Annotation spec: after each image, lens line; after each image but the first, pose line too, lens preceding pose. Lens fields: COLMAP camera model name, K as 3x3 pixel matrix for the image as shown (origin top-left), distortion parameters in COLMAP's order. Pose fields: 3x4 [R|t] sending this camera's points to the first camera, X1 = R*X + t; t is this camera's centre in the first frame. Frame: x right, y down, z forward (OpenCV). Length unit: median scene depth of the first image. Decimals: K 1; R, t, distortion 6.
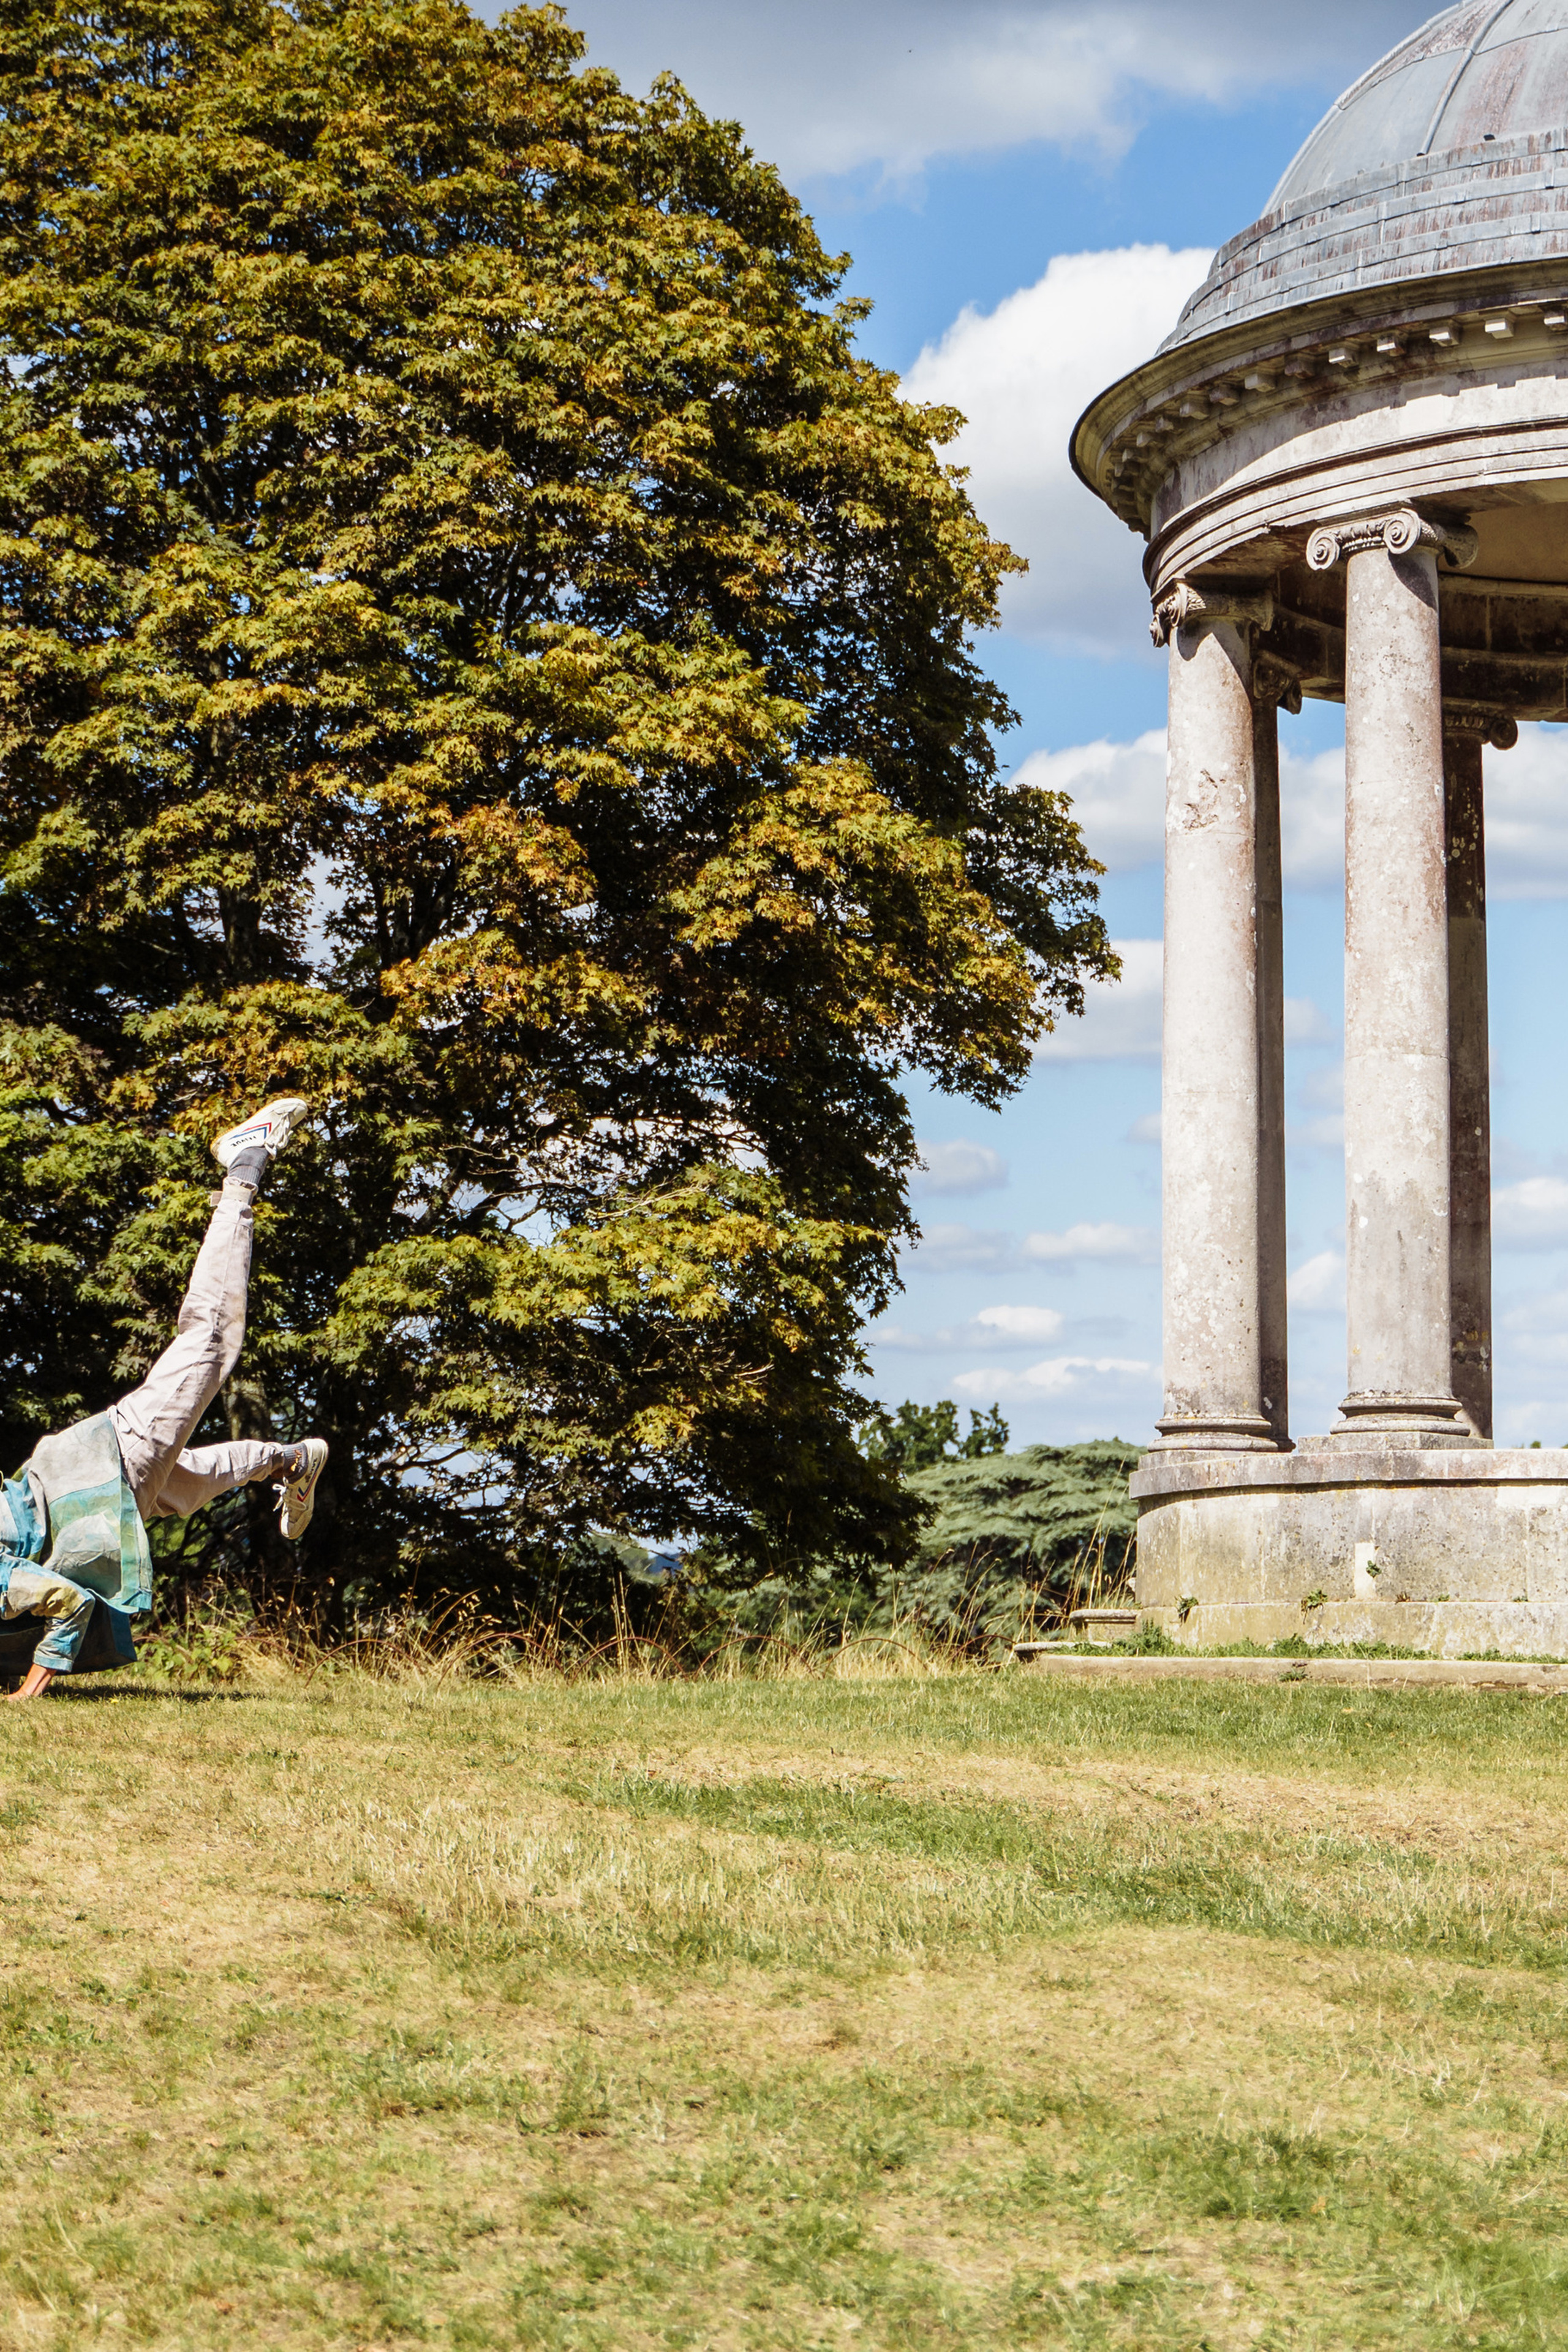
lens RADIAL K [[5207.0, 0, 764.1], [0, 5207.0, 1165.1], [0, 0, 1]] dist [0.019159, 0.000000]
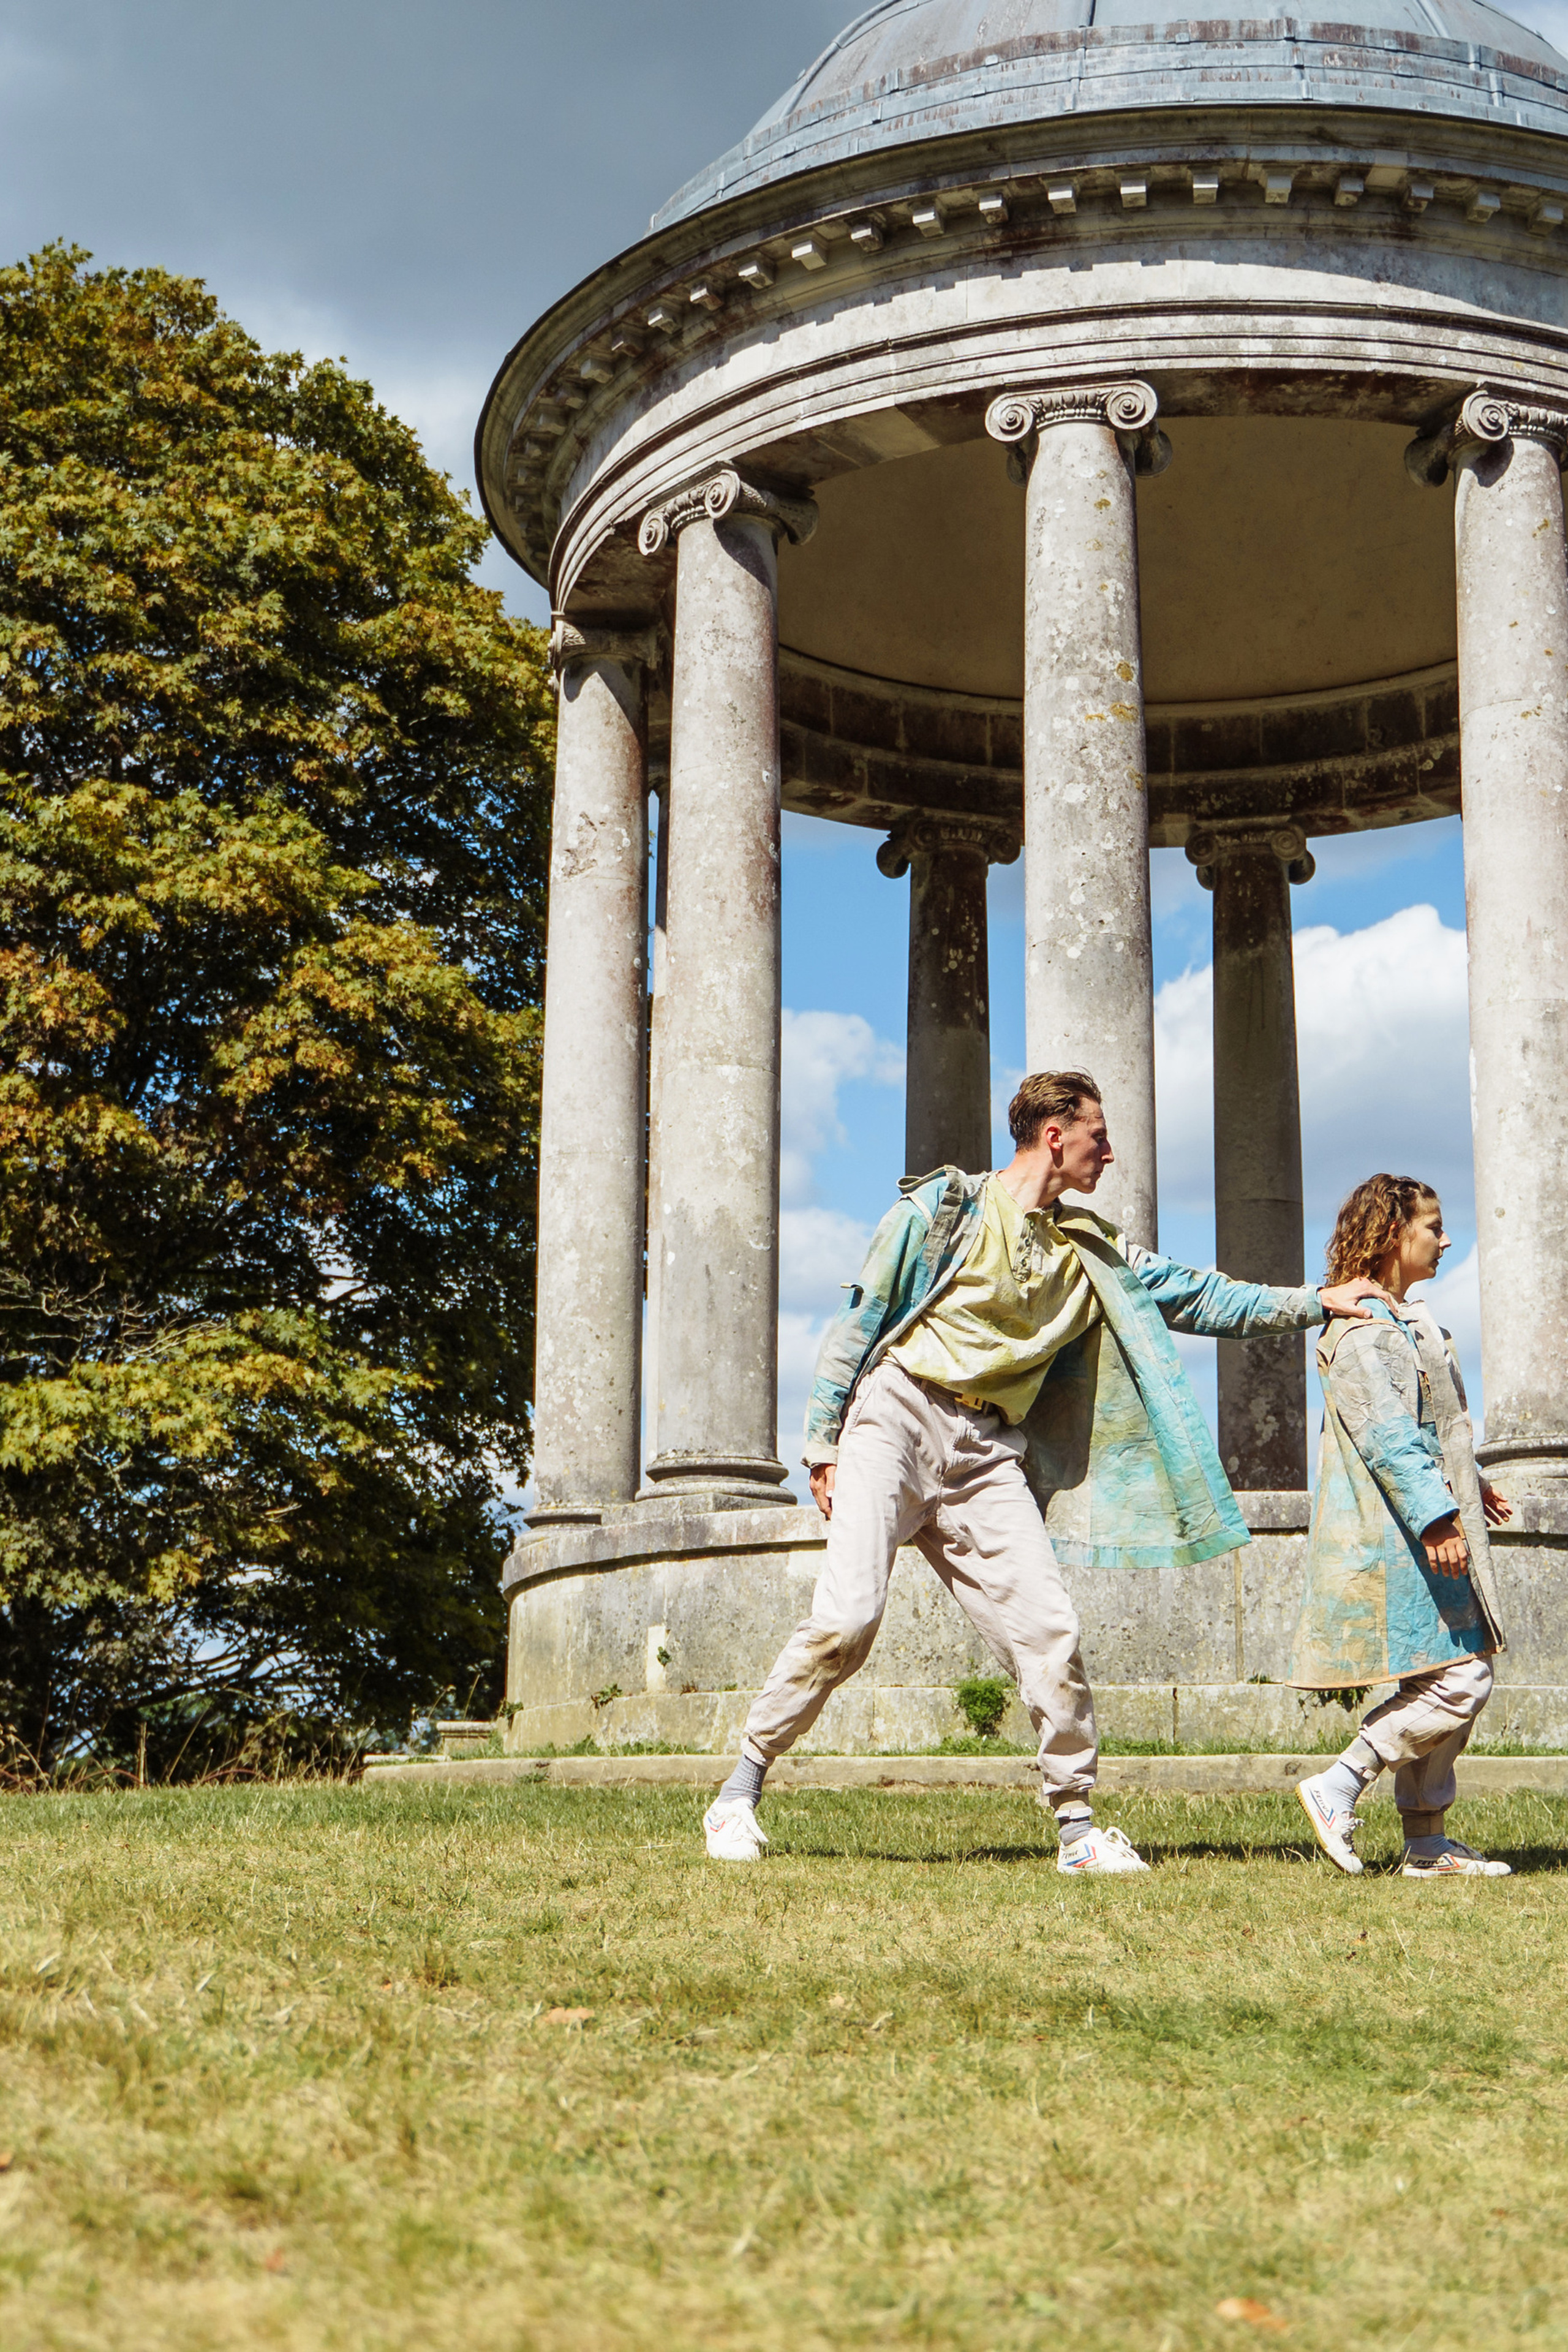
lens RADIAL K [[3315.9, 0, 720.7], [0, 3315.9, 1224.7], [0, 0, 1]] dist [-0.090605, 0.000000]
pose [[0.994053, -0.015625, -0.107770, 0.178102], [0.003913, 0.994139, -0.108041, 0.063427], [0.108827, 0.106977, 0.988288, 0.443734]]
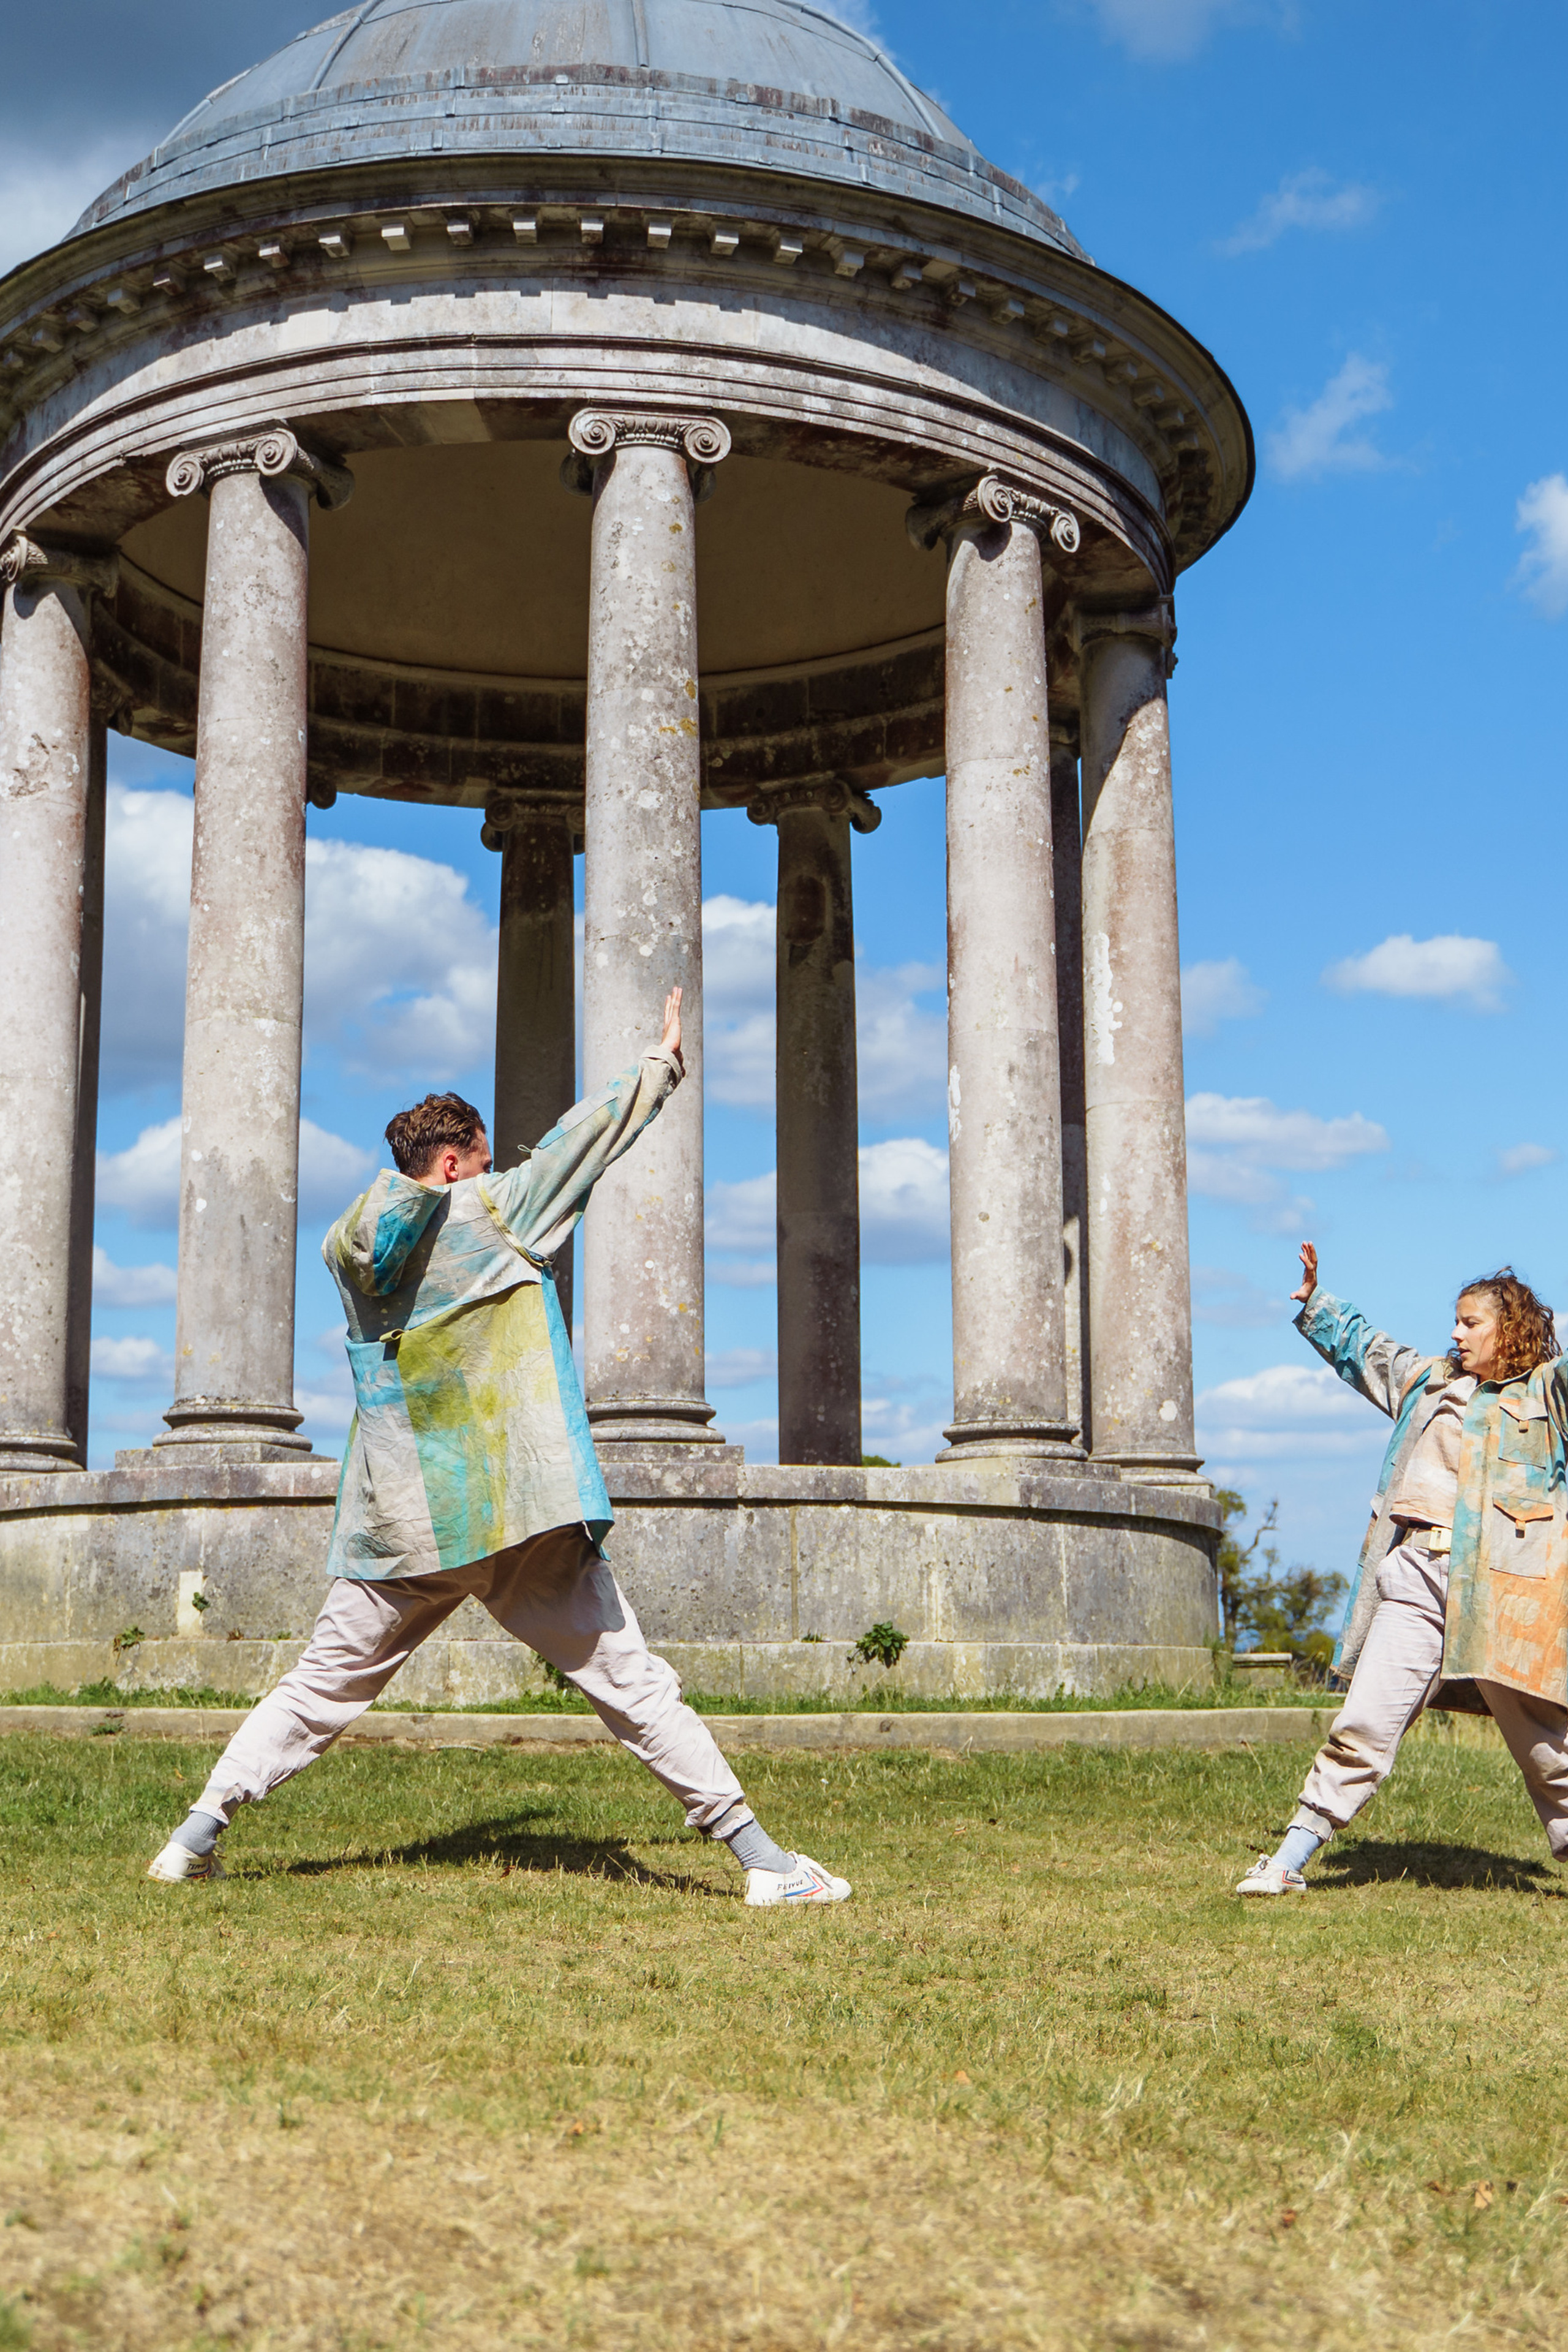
lens RADIAL K [[3101.6, 0, 800.8], [0, 3101.6, 1146.3], [0, 0, 1]] dist [-0.105927, 0.000000]
pose [[0.939689, 0.053112, 0.337882, 0.032901], [-0.024671, 0.995822, -0.087923, 0.043220], [-0.341140, 0.074285, 0.937073, 0.465666]]
